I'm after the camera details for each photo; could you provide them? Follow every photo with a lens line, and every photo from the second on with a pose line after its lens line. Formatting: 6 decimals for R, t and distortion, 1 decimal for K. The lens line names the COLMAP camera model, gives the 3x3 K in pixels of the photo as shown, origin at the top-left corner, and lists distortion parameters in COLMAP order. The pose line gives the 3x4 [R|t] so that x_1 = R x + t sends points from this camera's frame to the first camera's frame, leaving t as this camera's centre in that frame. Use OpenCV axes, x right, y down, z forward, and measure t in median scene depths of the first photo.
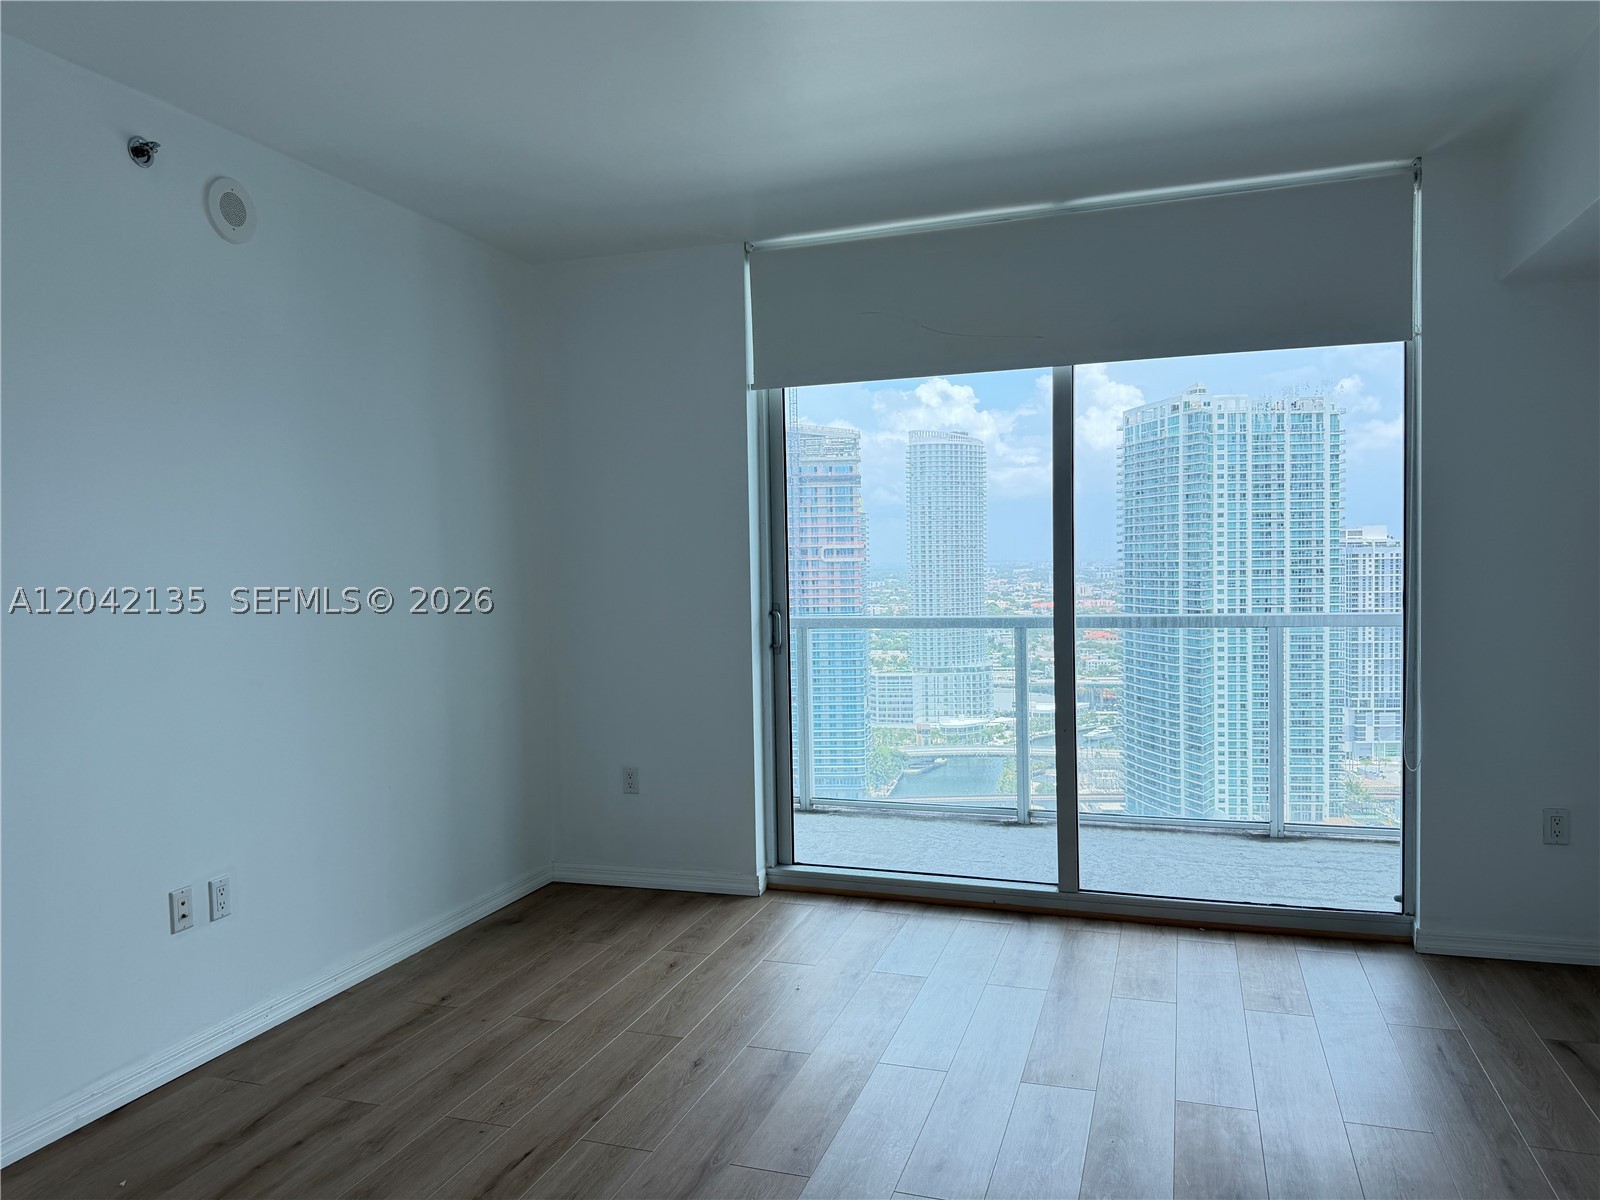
lens RADIAL K [[1119.4, 0, 794.9], [0, 1119.4, 609.4], [0, 0, 1]] dist [0.006064, 0.000022]
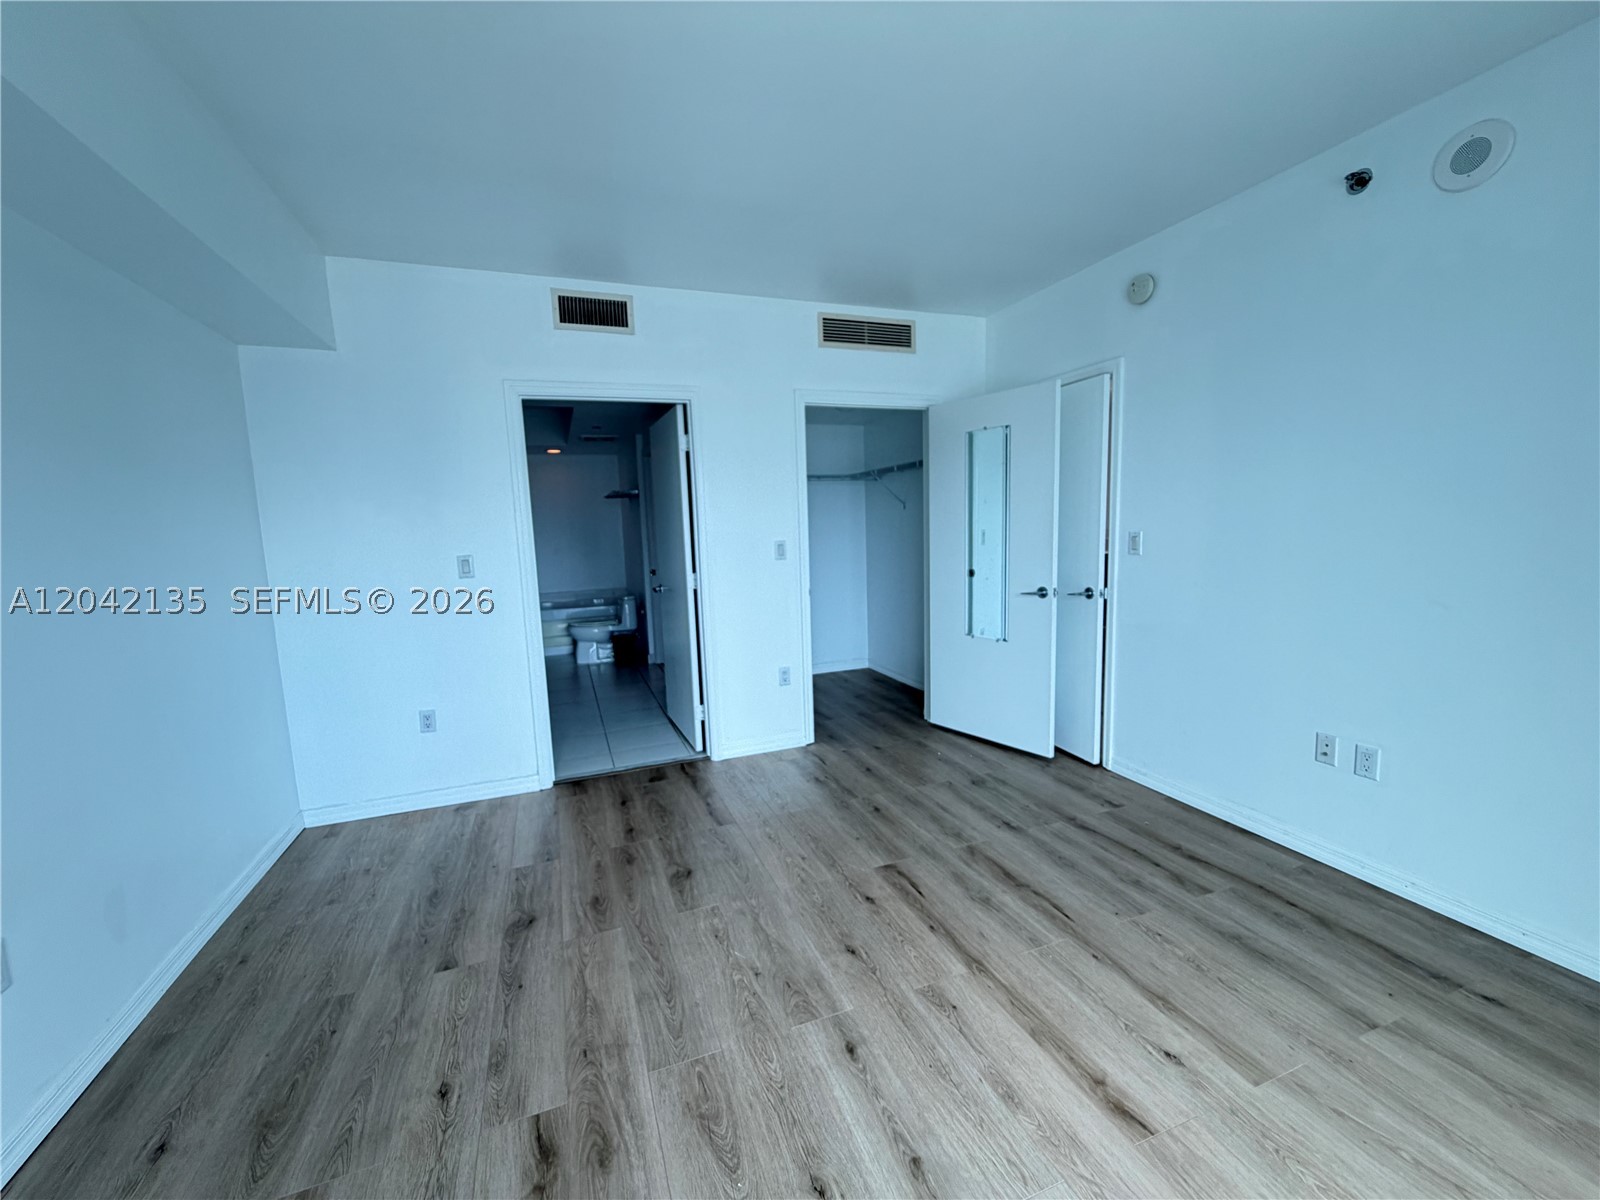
lens RADIAL K [[640.6, 0, 800.0], [0, 640.6, 600.0], [0, 0, 1]] dist [0.003556, 0.000474]
pose [[-0.762625, 0.122356, -0.635163, 0.440551], [0.018826, 0.985729, 0.167284, -0.062013], [0.646566, 0.115618, -0.754045, 1.163559]]
